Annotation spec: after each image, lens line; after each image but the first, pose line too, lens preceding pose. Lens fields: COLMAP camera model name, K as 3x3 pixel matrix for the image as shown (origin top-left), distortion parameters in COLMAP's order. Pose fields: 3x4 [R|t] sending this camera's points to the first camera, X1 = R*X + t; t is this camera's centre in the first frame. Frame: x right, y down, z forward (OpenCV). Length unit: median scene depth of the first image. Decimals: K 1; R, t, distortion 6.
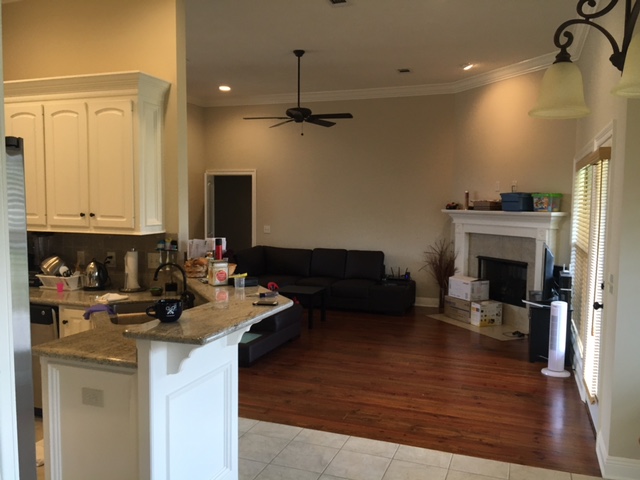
lens RADIAL K [[545.2, 0, 323.1], [0, 545.2, 241.6], [0, 0, 1]] dist [0.055826, -0.084581]
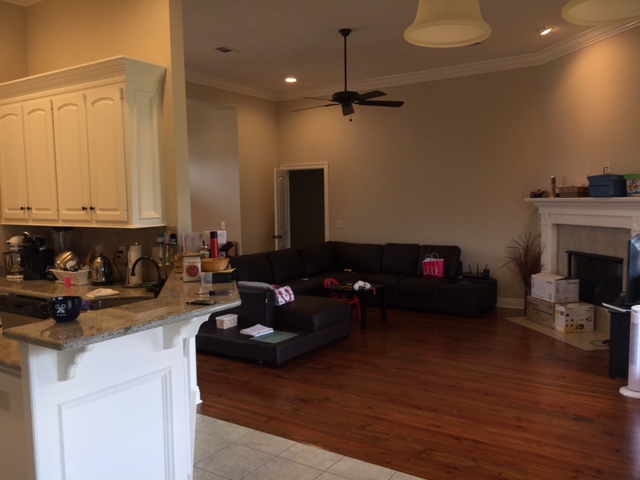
lens RADIAL K [[545.2, 0, 323.1], [0, 545.2, 241.6], [0, 0, 1]] dist [0.055826, -0.084581]
pose [[0.974453, -0.006967, -0.224483, 0.182507], [0.008133, 0.999958, 0.004271, 0.008881], [0.224444, -0.005988, 0.974469, 0.124094]]
